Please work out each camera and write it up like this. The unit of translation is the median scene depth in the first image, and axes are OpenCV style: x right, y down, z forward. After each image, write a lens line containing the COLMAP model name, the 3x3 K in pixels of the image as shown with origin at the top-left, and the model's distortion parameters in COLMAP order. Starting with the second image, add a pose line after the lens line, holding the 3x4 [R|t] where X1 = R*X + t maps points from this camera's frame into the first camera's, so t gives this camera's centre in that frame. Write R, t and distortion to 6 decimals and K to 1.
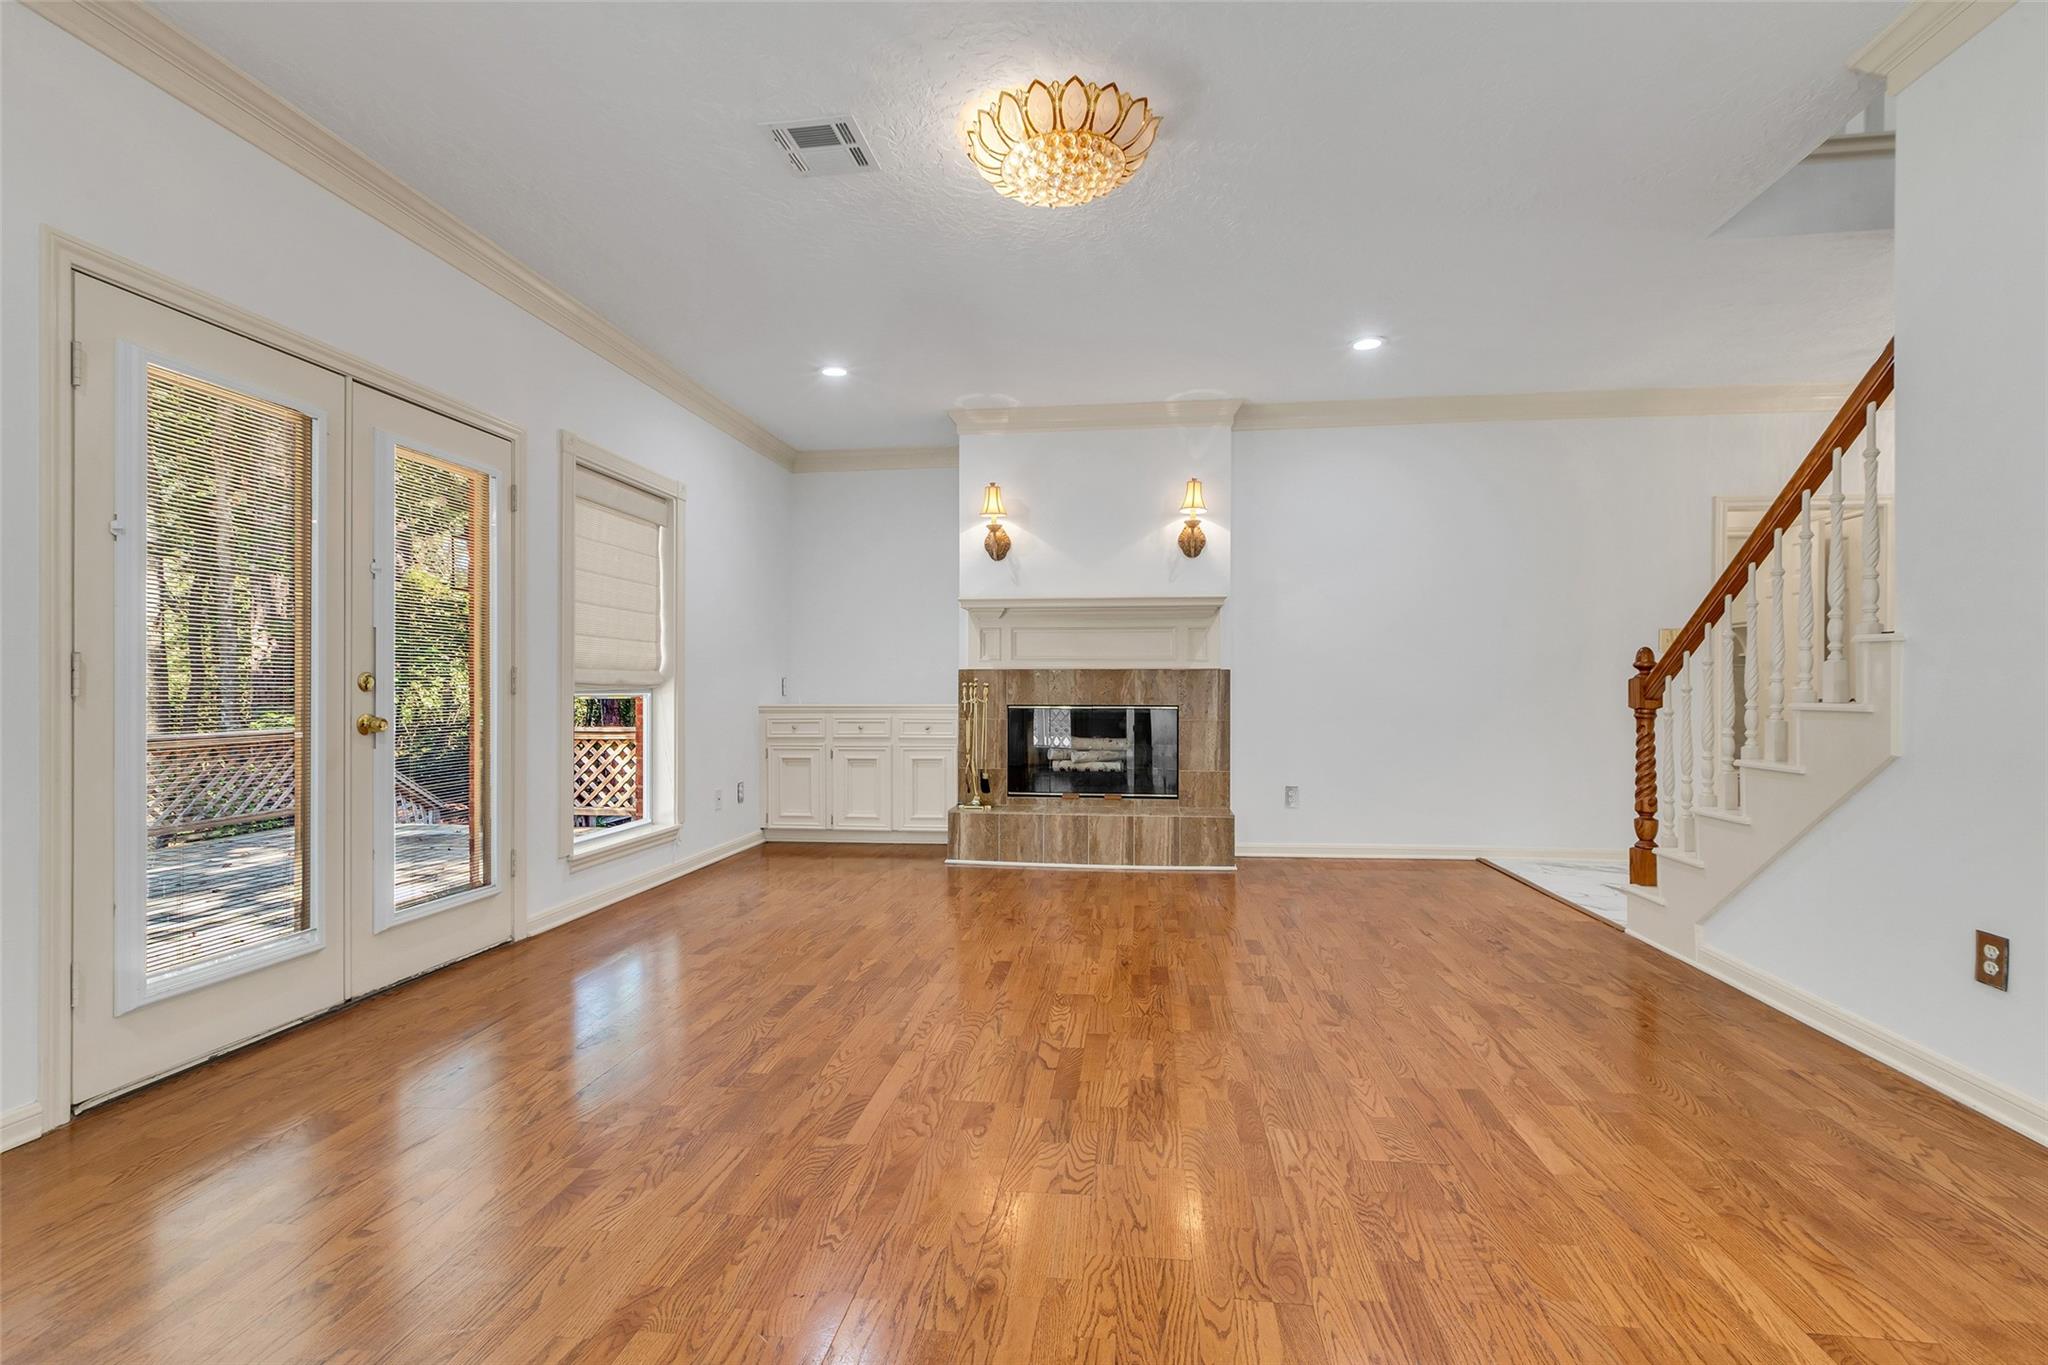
lens RADIAL K [[916.3, 0, 1028.9], [0, 916.3, 693.6], [0, 0, 1]] dist [0.002038, 0.000910]
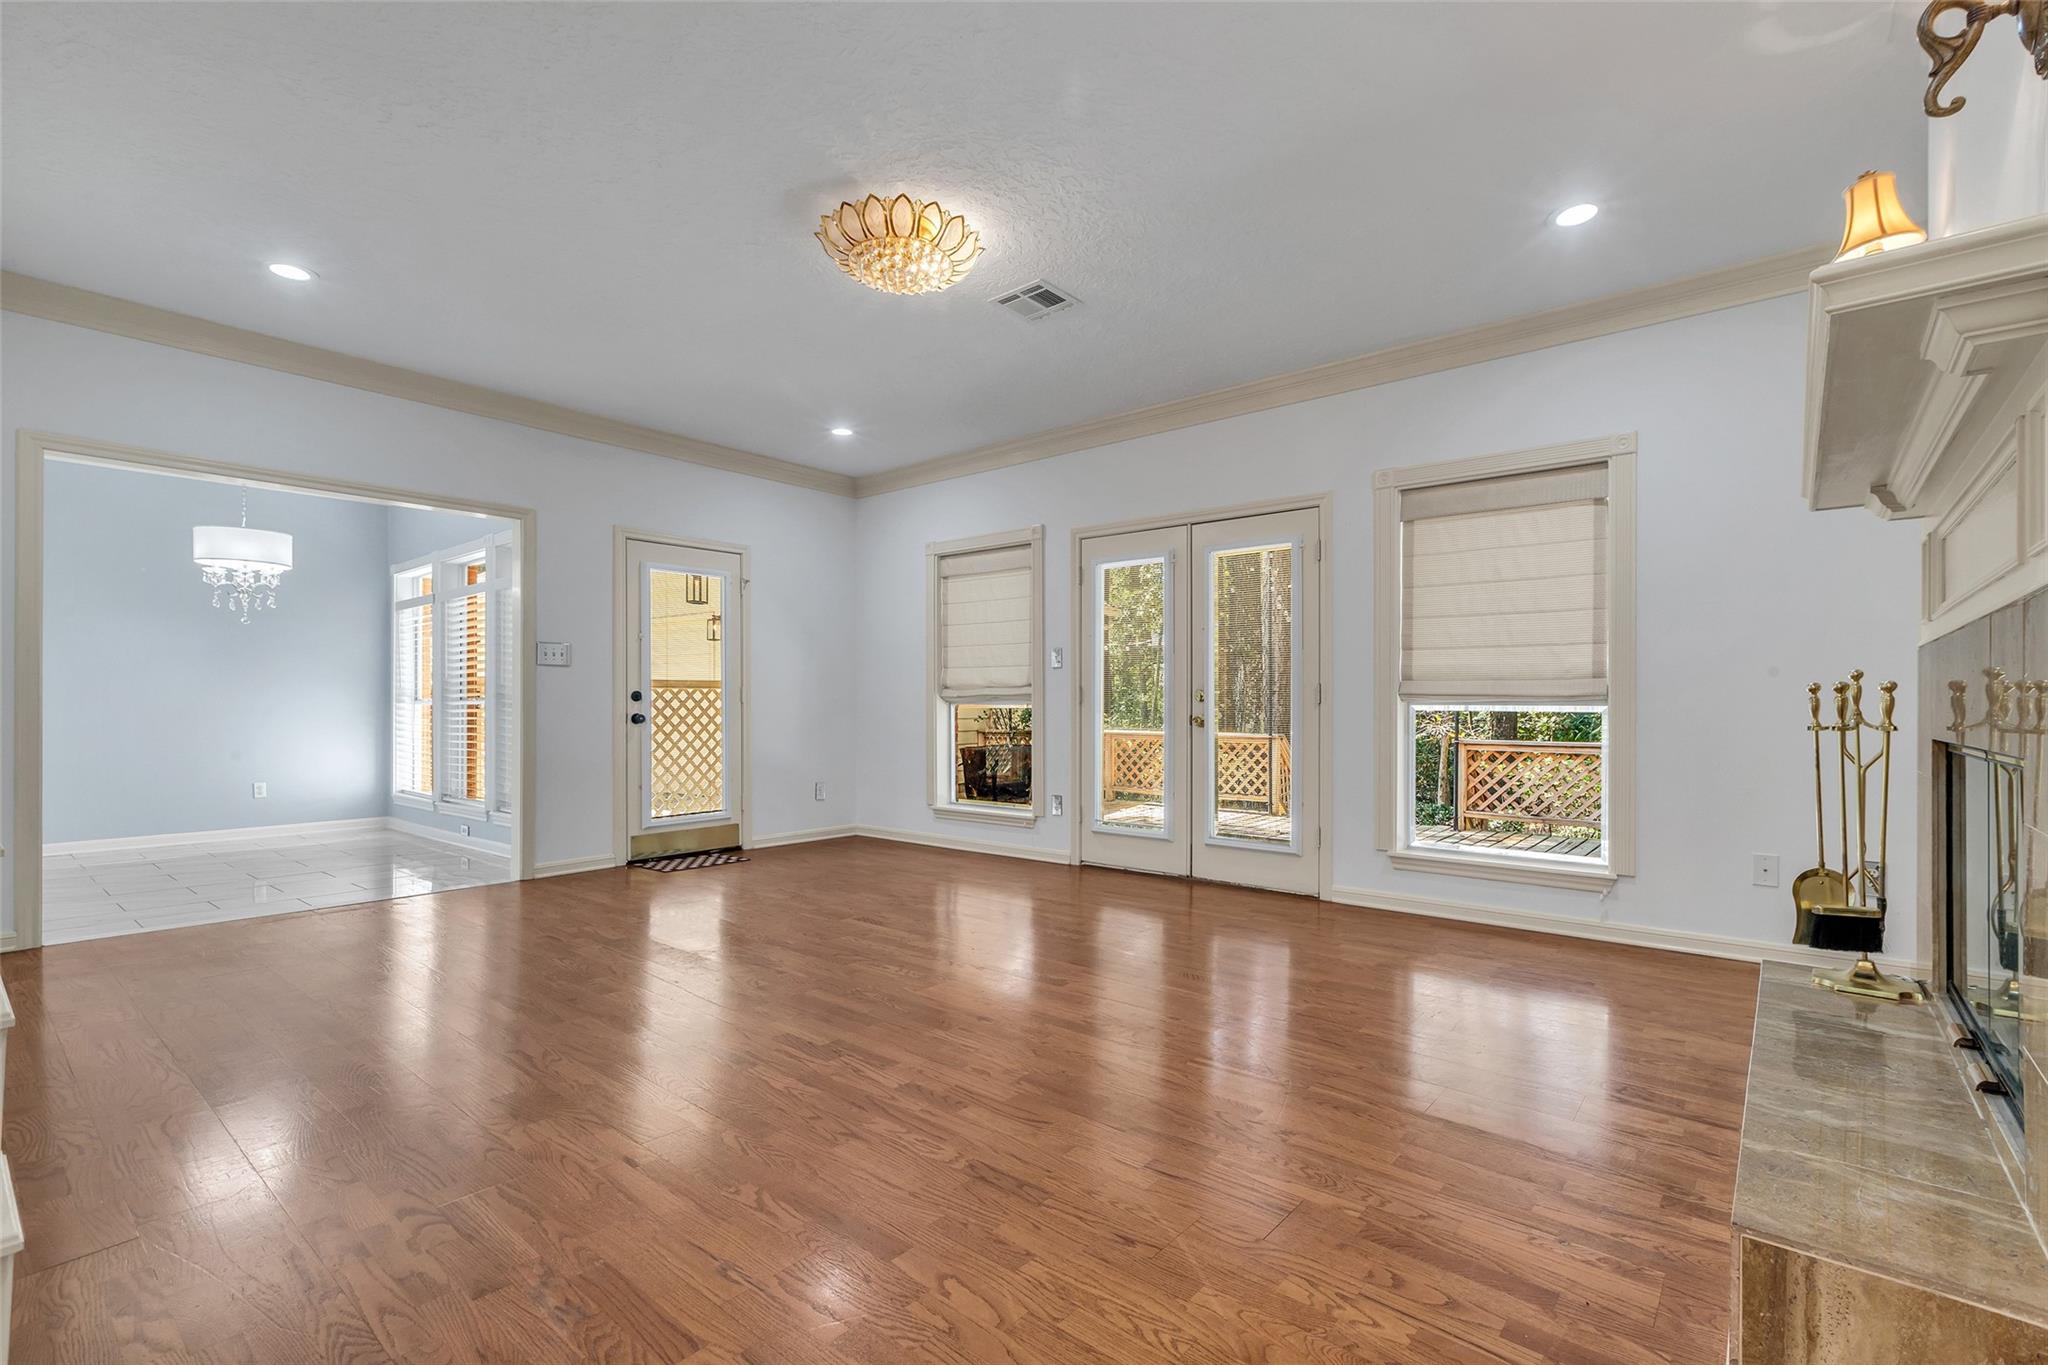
lens RADIAL K [[918.3, 0, 1042.1], [0, 918.3, 699.2], [0, 0, 1]] dist [0.000497, 0.000139]
pose [[-0.534235, -0.006027, -0.845315, 0.808302], [-0.007731, 0.999968, -0.002244, 0.000089], [0.845301, 0.005337, -0.534264, 1.520966]]
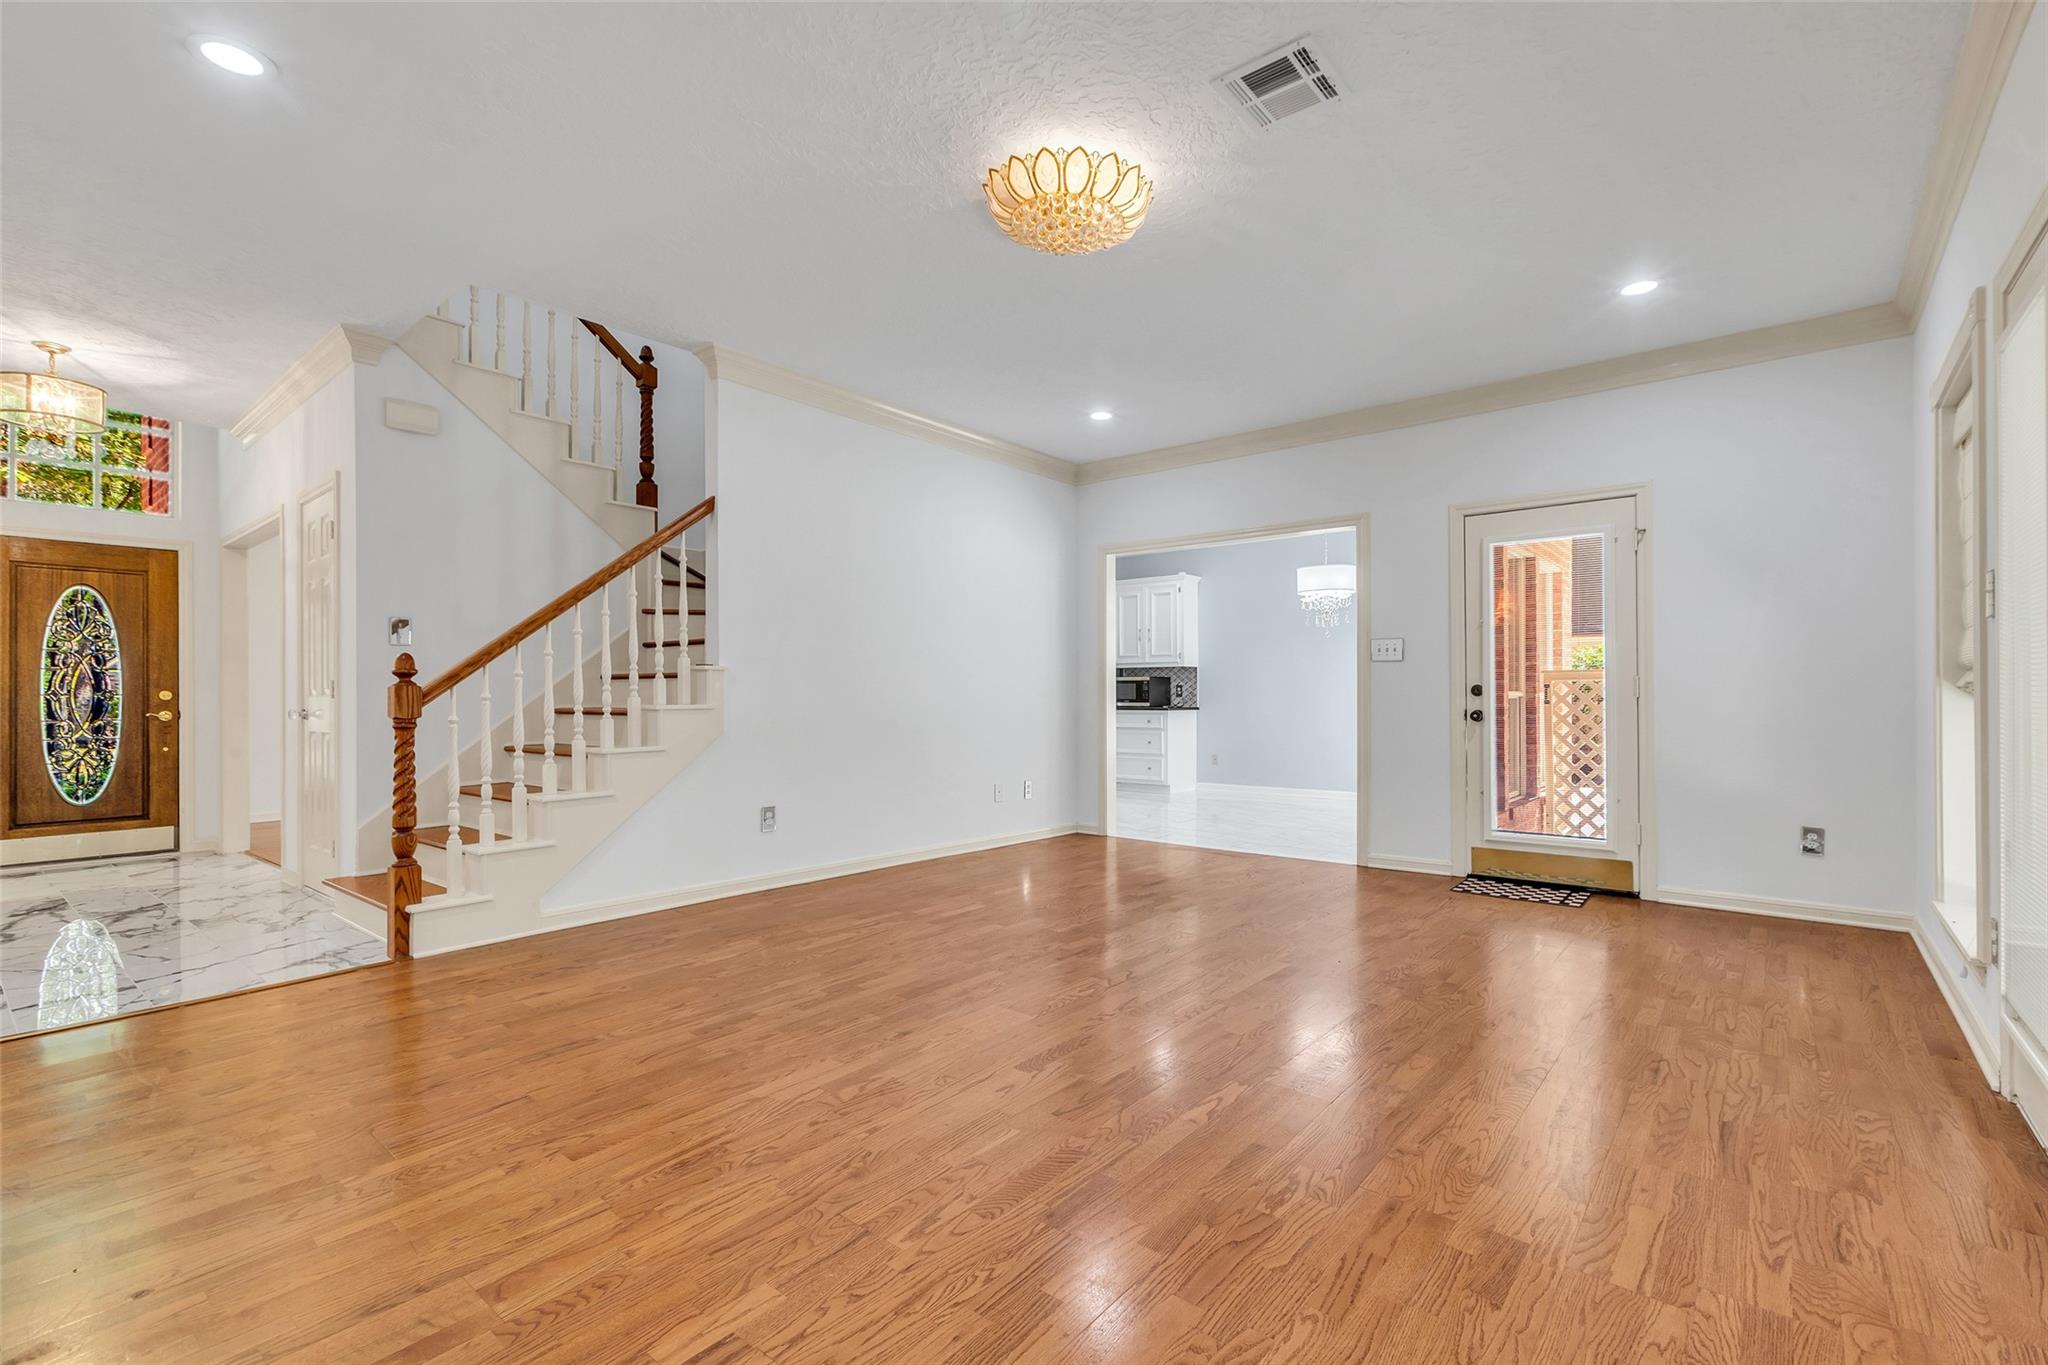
lens RADIAL K [[916.3, 0, 1028.9], [0, 916.3, 693.6], [0, 0, 1]] dist [0.002038, 0.000910]
pose [[-0.842539, 0.004200, 0.538618, -0.435877], [0.007724, 0.999961, 0.004285, -0.010850], [-0.538579, 0.007771, -0.842539, 1.647568]]
